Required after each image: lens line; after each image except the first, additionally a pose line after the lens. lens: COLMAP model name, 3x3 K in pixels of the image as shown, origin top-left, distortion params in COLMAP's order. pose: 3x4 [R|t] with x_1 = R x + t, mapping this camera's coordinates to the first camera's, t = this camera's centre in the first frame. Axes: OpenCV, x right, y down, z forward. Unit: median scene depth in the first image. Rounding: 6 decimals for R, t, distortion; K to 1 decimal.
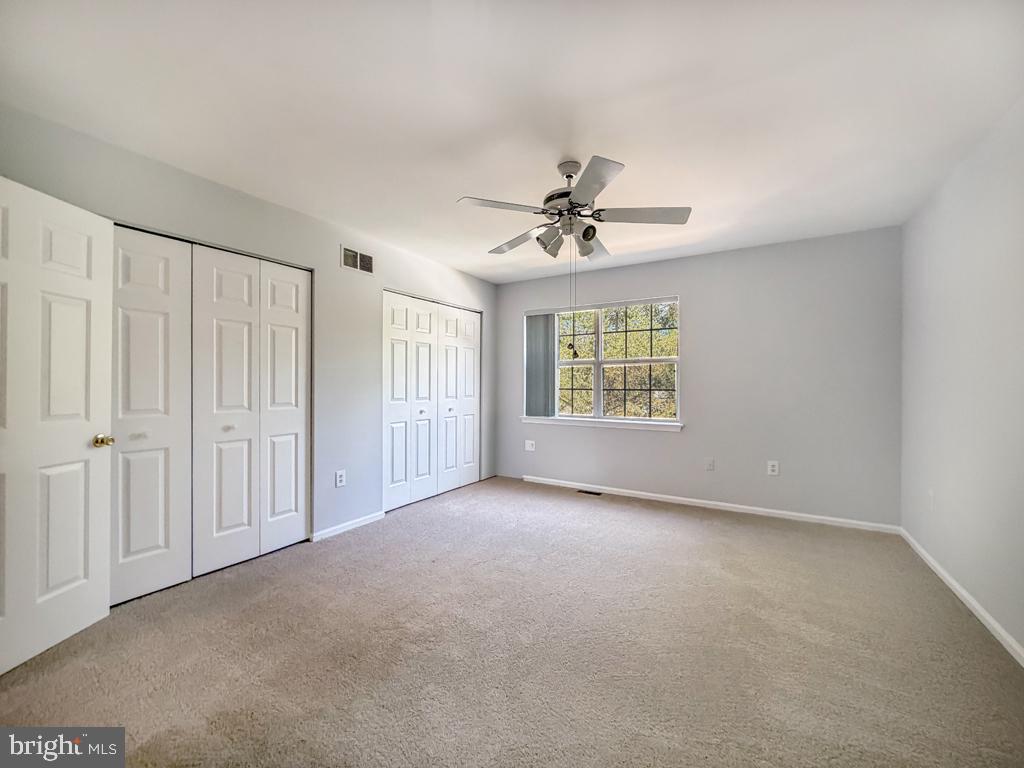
lens RADIAL K [[410.5, 0, 522.7], [0, 410.5, 390.5], [0, 0, 1]] dist [-0.000435, 0.000018]
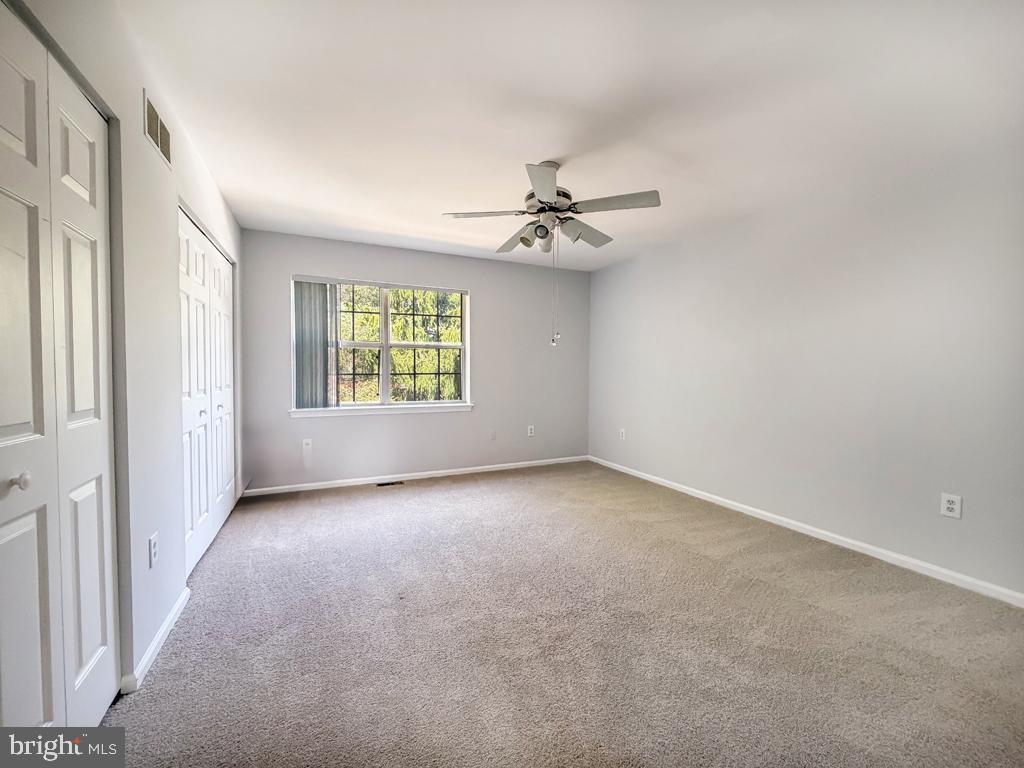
lens RADIAL K [[406.5, 0, 512.0], [0, 406.5, 384.0], [0, 0, 1]] dist [-0.000161, -0.000002]
pose [[0.562643, -0.028840, 0.826197, -0.473658], [0.008521, 0.999541, 0.029088, -0.004855], [-0.826656, -0.009326, 0.562630, 0.263756]]
